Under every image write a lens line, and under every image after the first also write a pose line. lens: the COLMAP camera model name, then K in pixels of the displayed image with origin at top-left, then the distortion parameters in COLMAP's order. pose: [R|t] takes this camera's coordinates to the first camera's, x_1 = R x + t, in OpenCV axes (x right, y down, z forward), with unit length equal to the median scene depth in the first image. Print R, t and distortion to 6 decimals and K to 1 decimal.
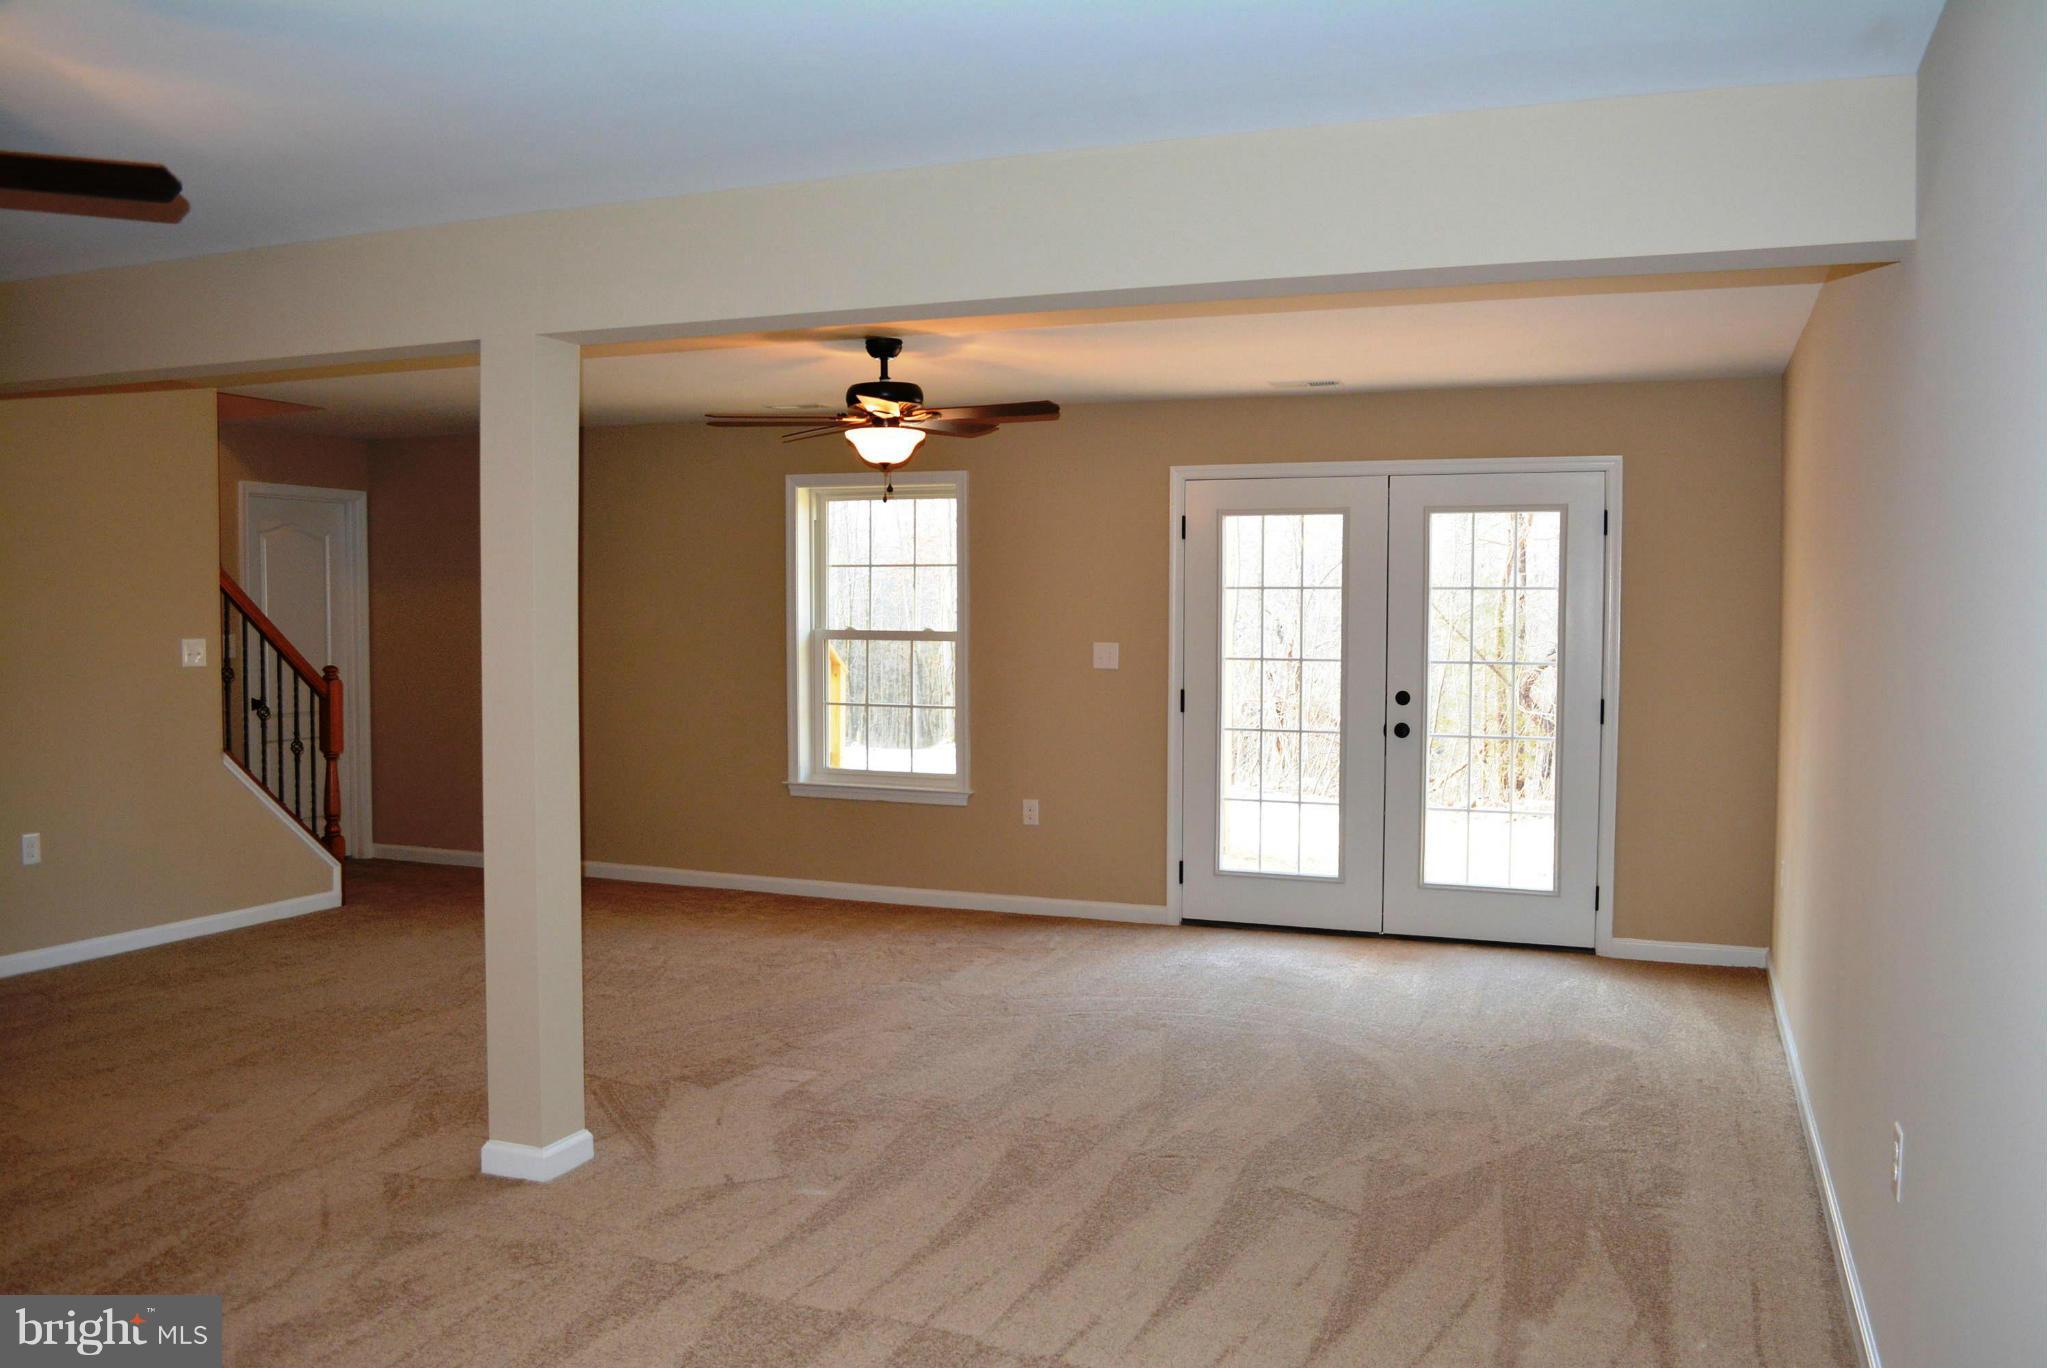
lens RADIAL K [[1632.1, 0, 1056.8], [0, 1632.1, 684.7], [0, 0, 1]] dist [-0.073907, 0.007858]
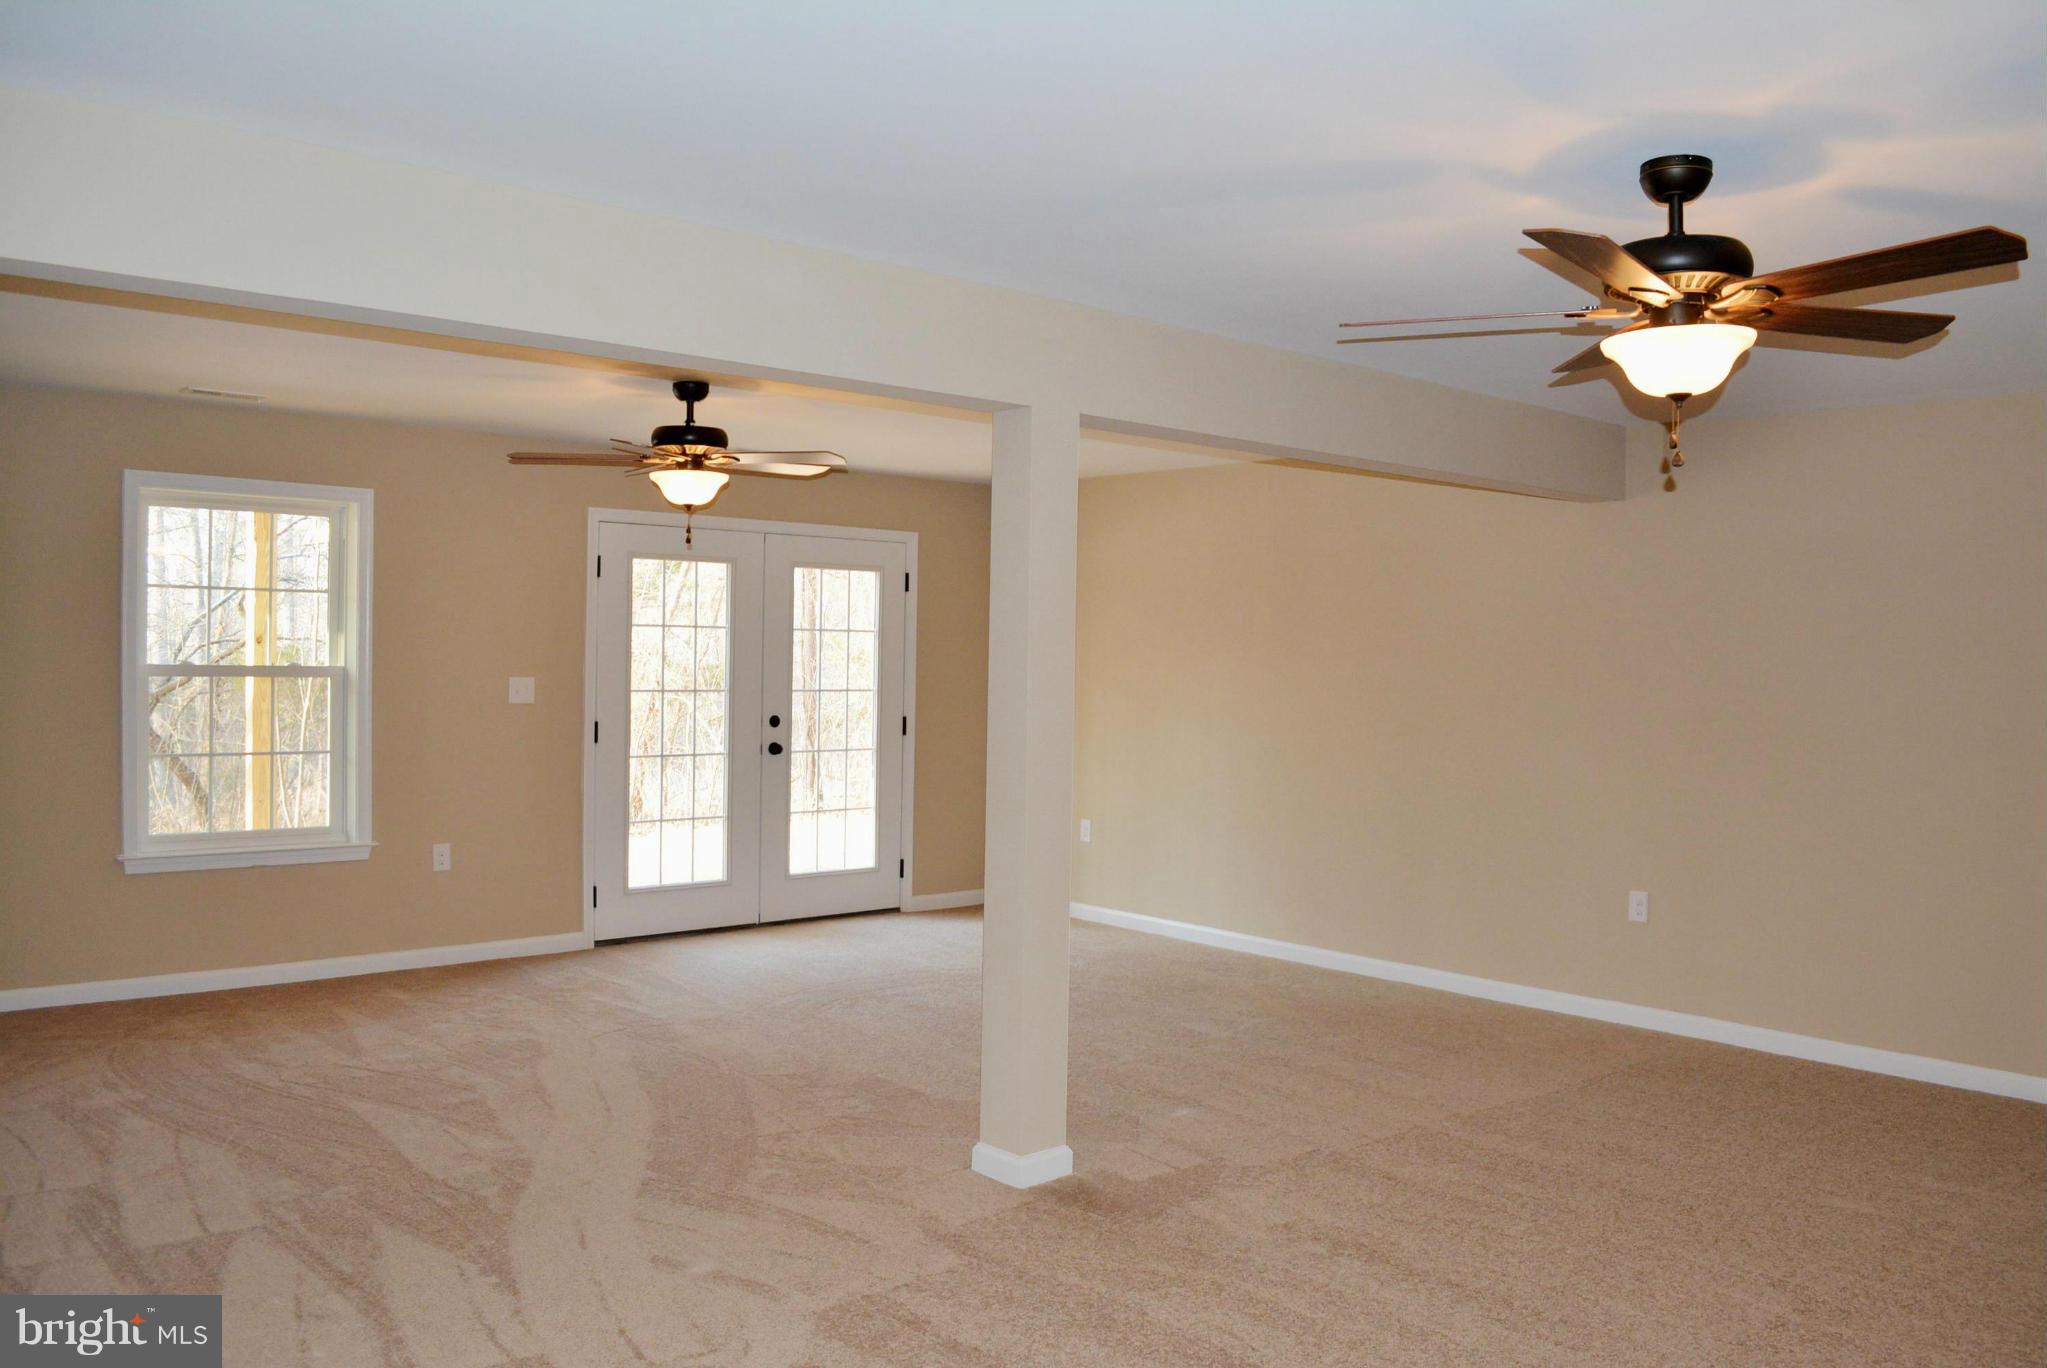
lens RADIAL K [[1632.1, 0, 1056.8], [0, 1632.1, 684.7], [0, 0, 1]] dist [-0.073907, 0.007858]
pose [[0.437153, -0.016358, 0.899238, -0.902985], [0.024021, 0.999690, 0.006508, -0.025043], [-0.899066, 0.018756, 0.437411, 0.347200]]
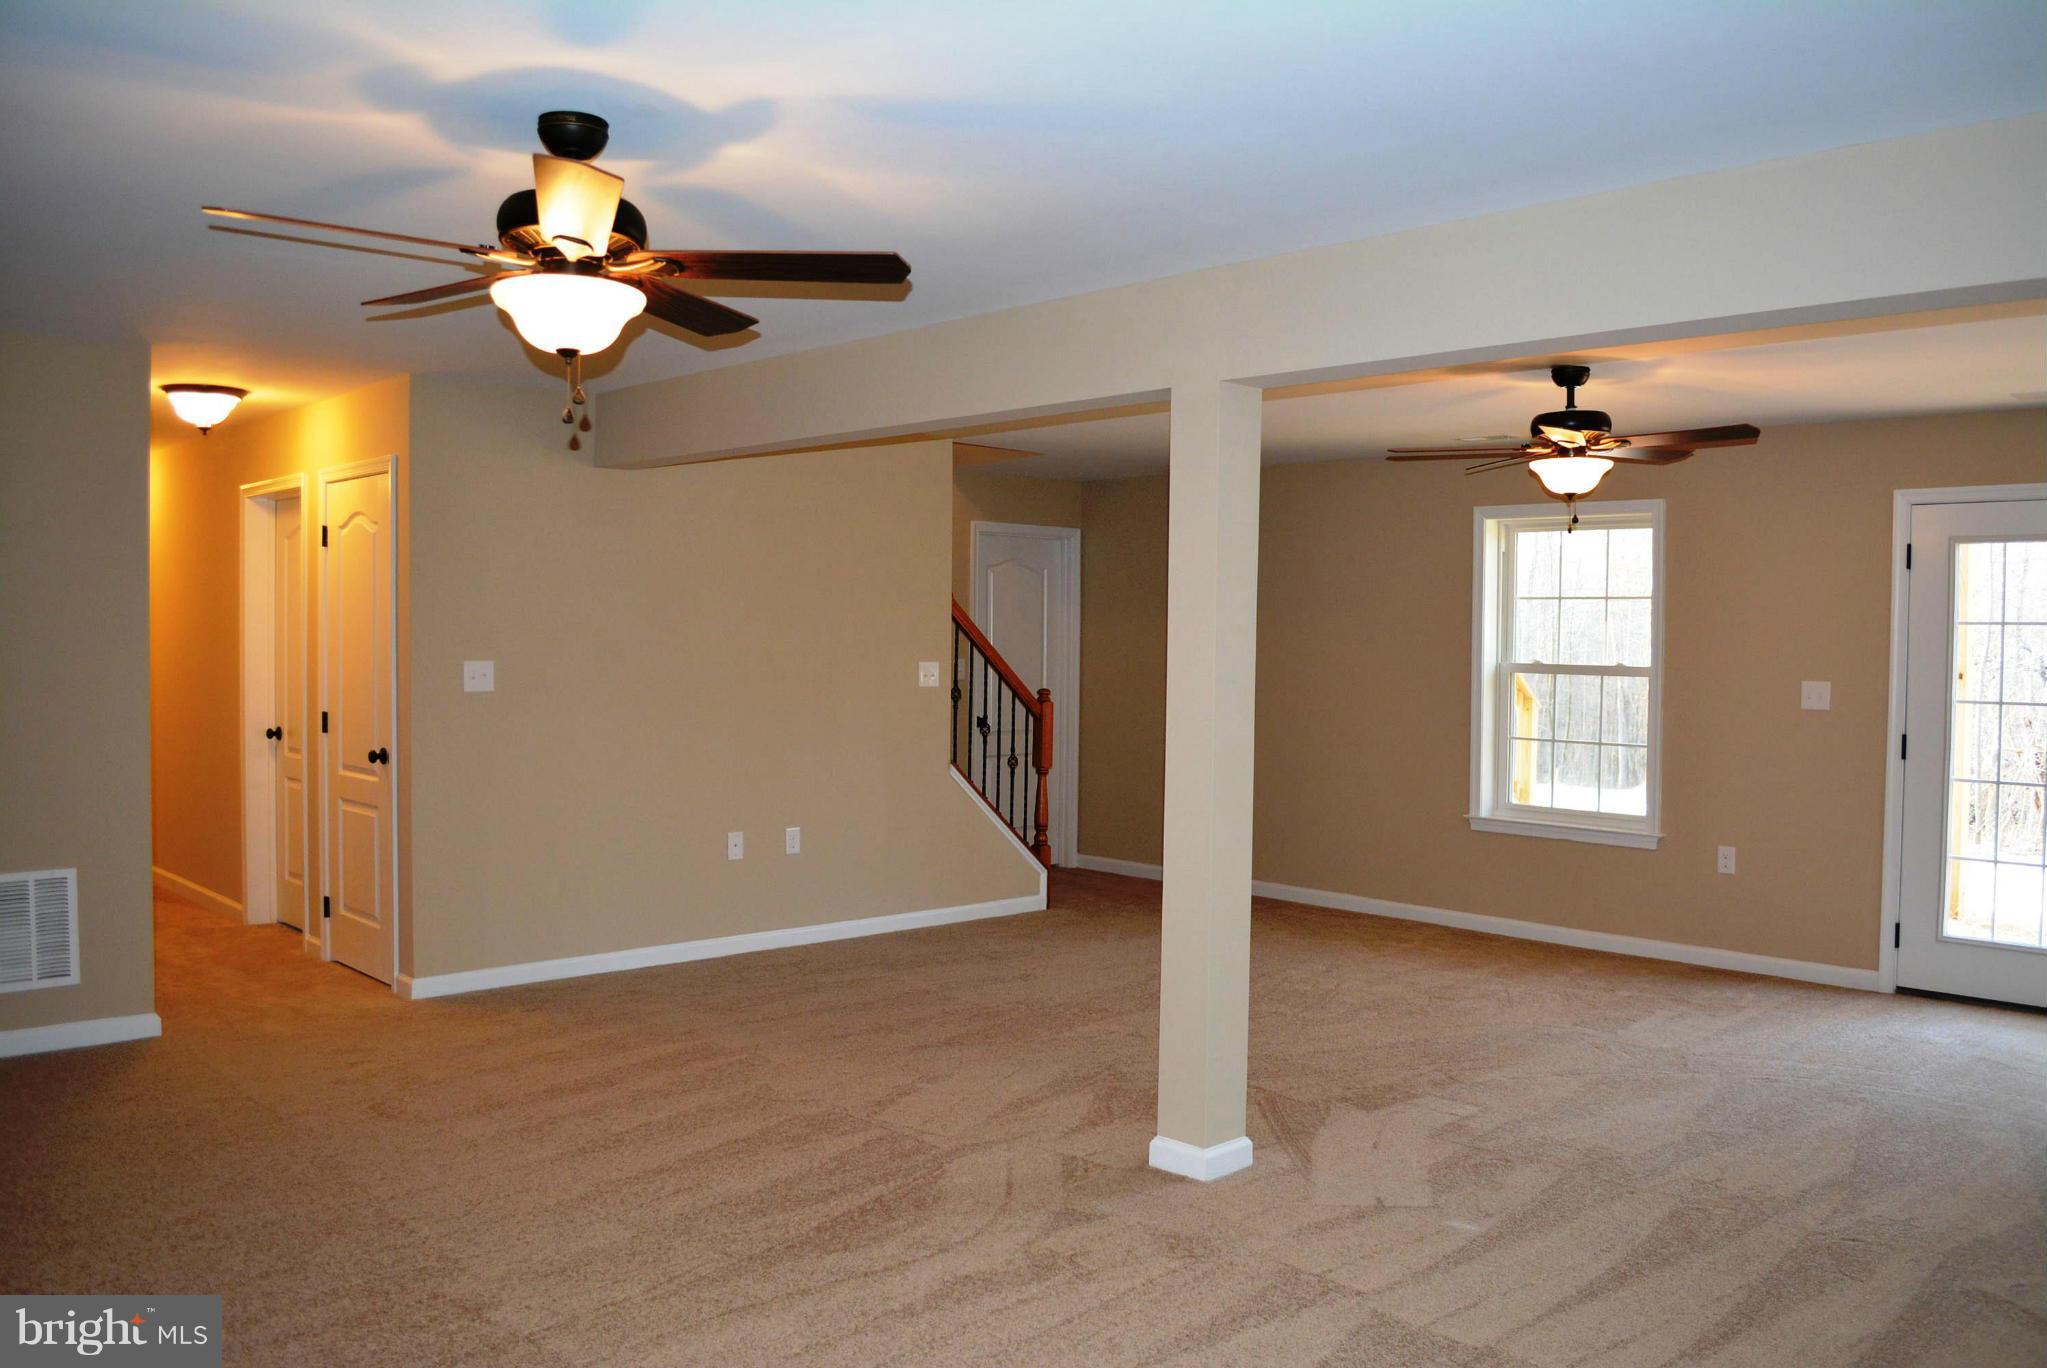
lens RADIAL K [[1632.1, 0, 1056.8], [0, 1632.1, 684.7], [0, 0, 1]] dist [-0.073907, 0.007858]
pose [[0.911793, 0.019657, -0.410178, 0.014032], [-0.027654, 0.999525, -0.013571, 0.000386], [0.409717, 0.023717, 0.911904, -0.010118]]
